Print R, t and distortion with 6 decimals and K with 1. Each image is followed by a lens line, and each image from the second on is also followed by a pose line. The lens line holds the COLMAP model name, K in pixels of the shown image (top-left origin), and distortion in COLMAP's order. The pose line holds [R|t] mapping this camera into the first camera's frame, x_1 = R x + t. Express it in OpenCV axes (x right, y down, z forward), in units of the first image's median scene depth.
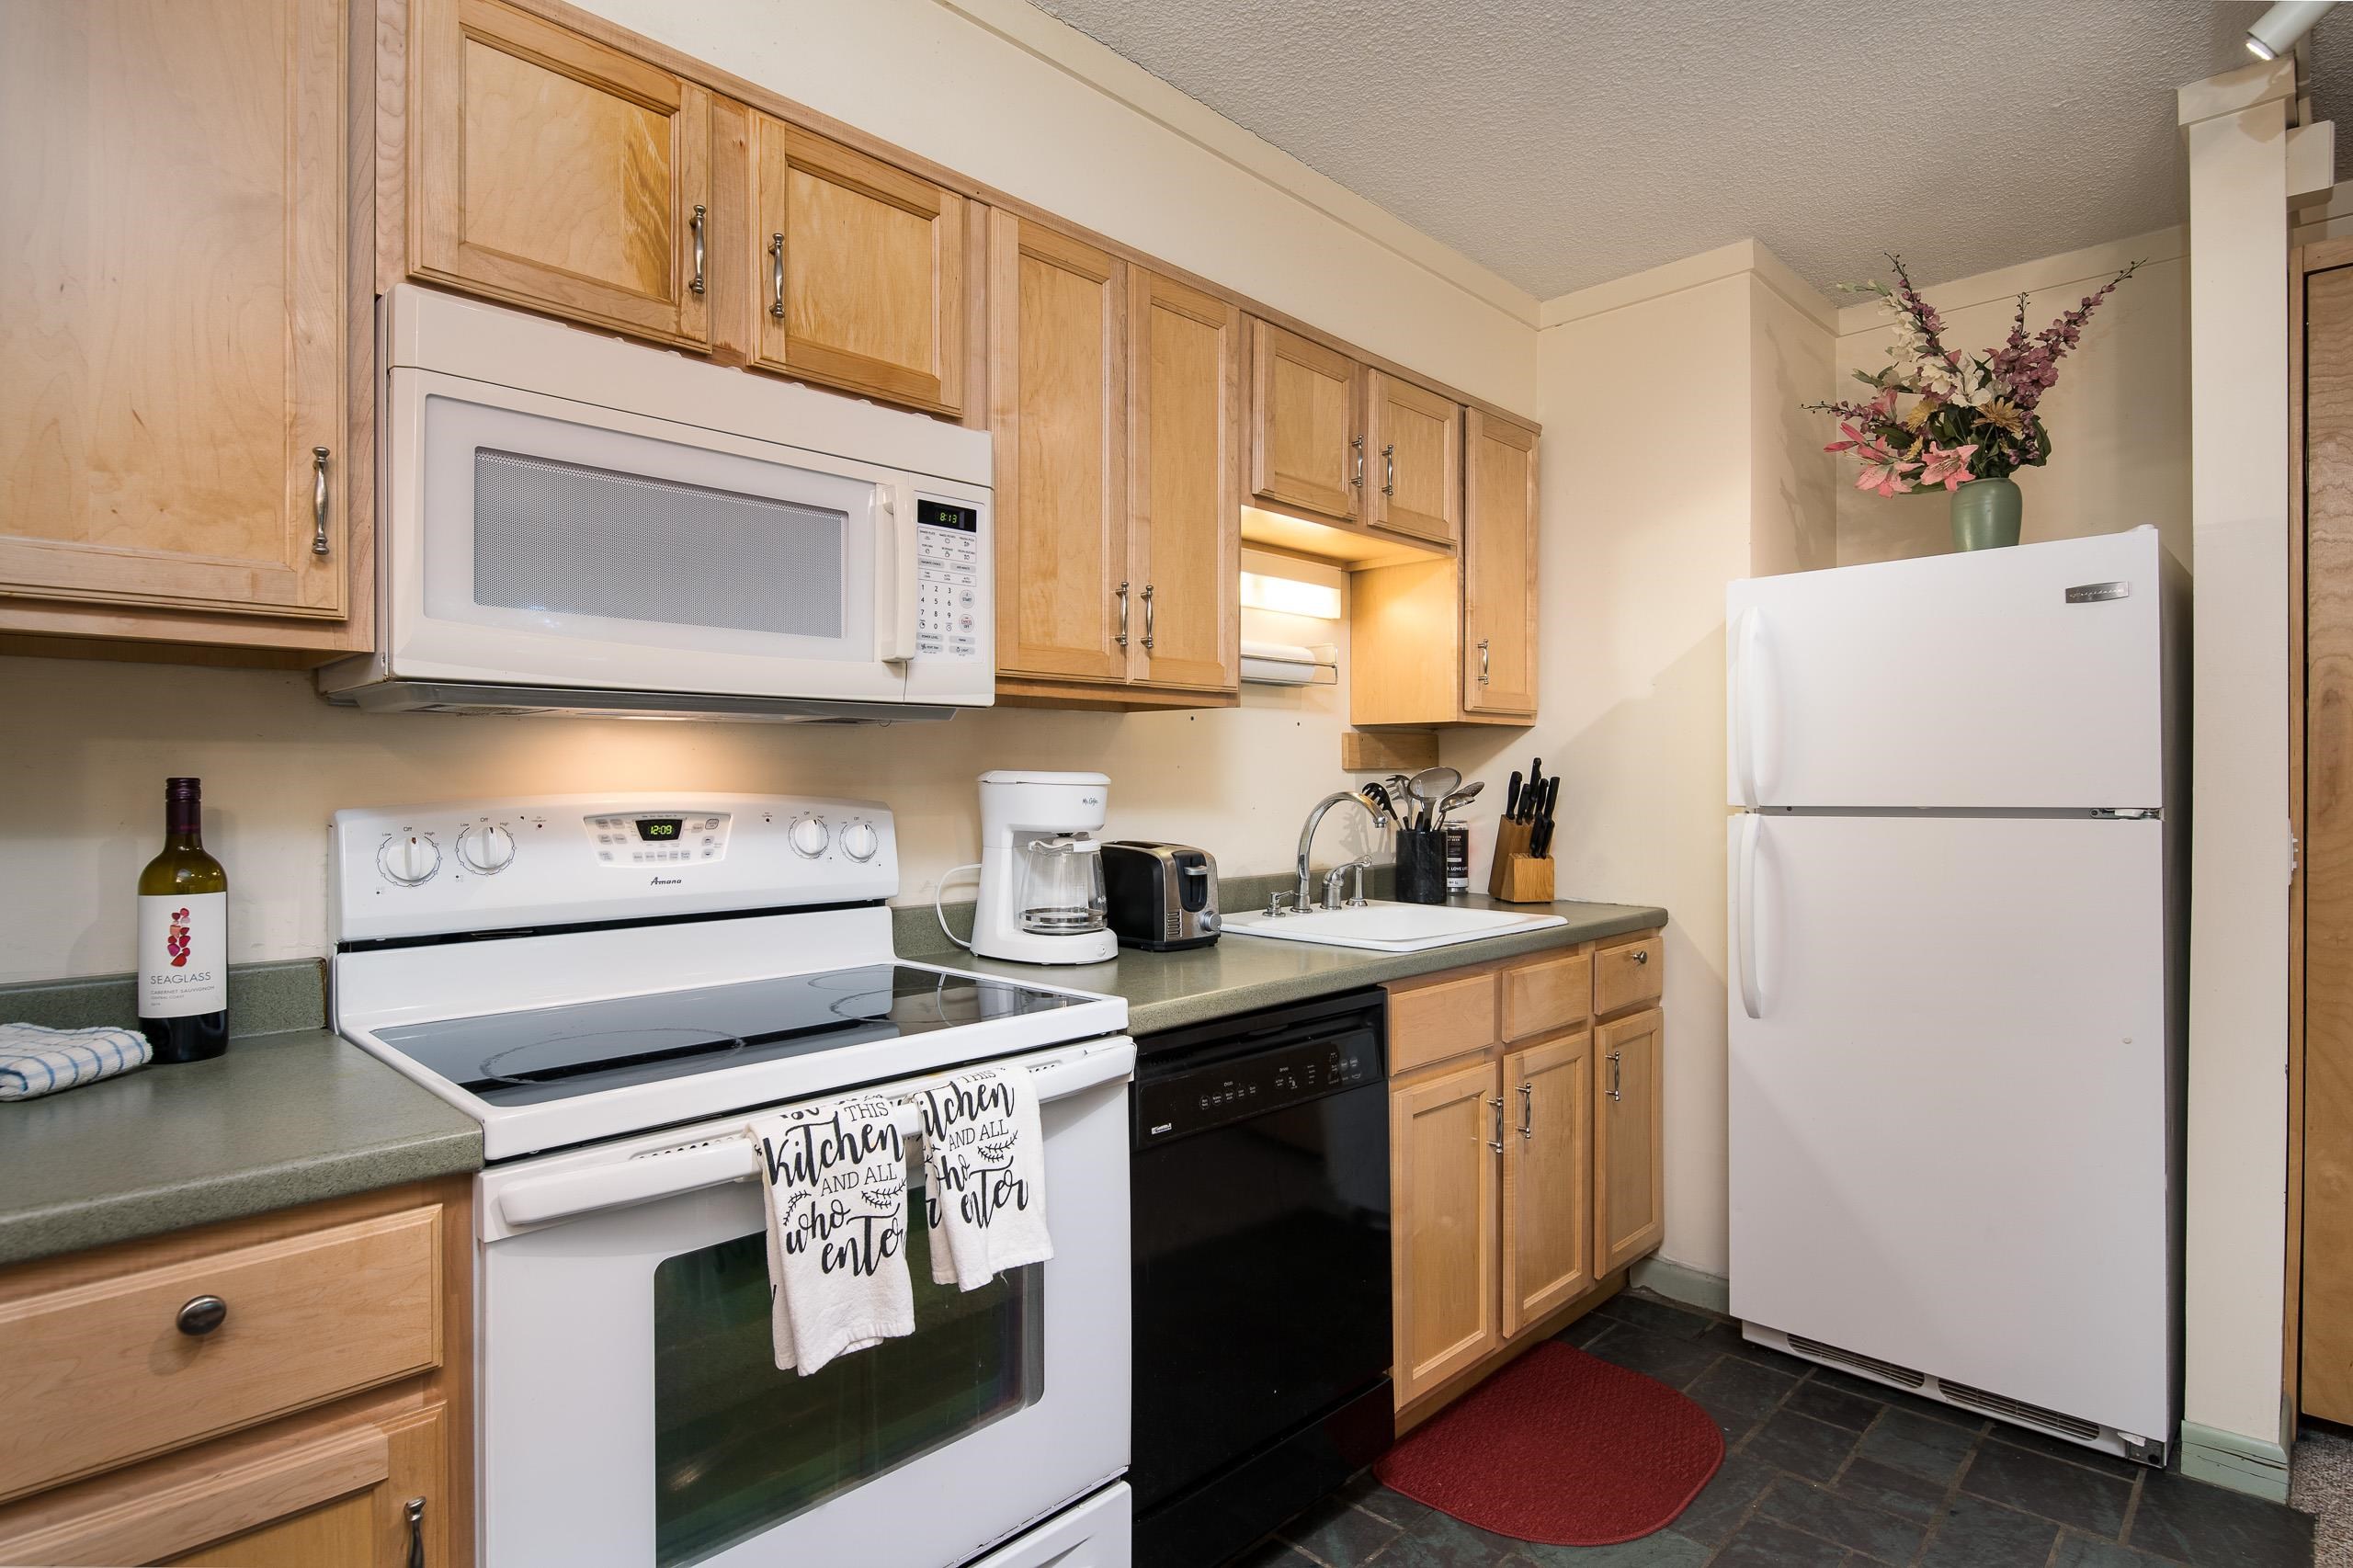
lens RADIAL K [[1215.4, 0, 1176.5], [0, 1215.4, 784.0], [0, 0, 1]] dist [-0.001388, -0.001696]
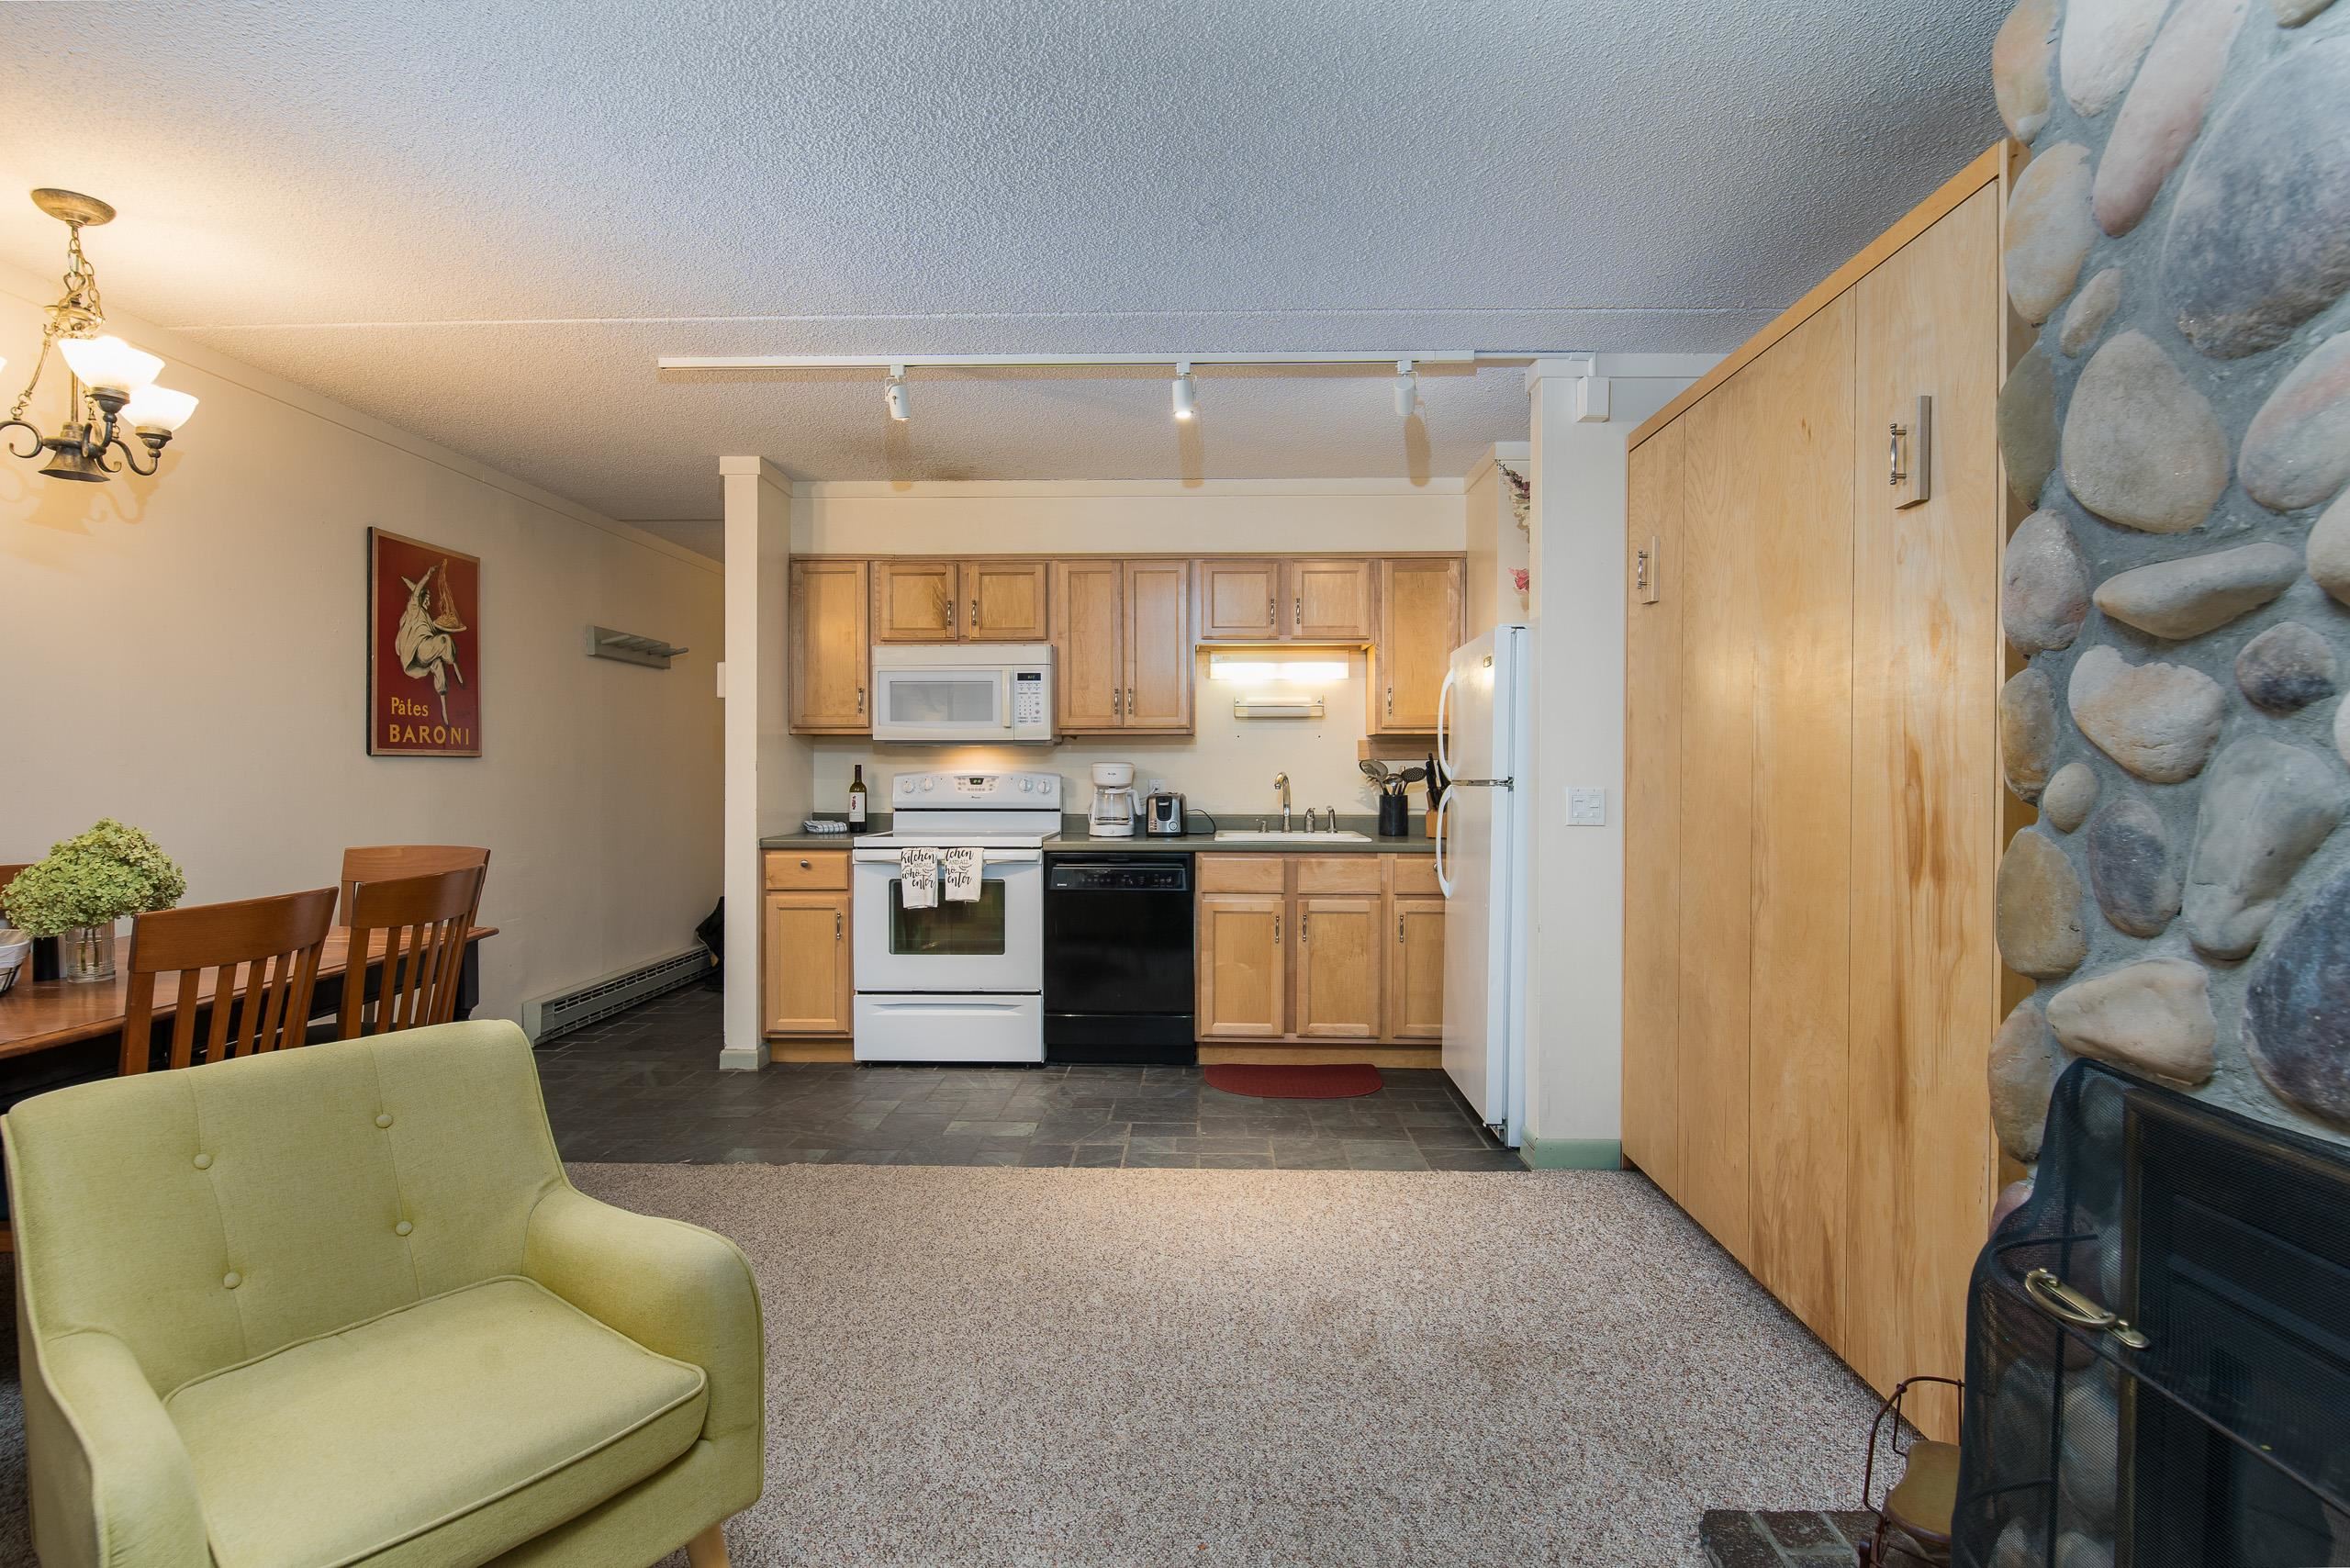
lens RADIAL K [[1137.3, 0, 1156.9], [0, 1137.3, 776.5], [0, 0, 1]] dist [0.005356, -0.009944]
pose [[0.661334, 0.006458, -0.750064, 2.227512], [-0.003360, 0.999978, 0.005646, 0.007739], [0.750084, -0.001214, 0.661341, -0.644727]]
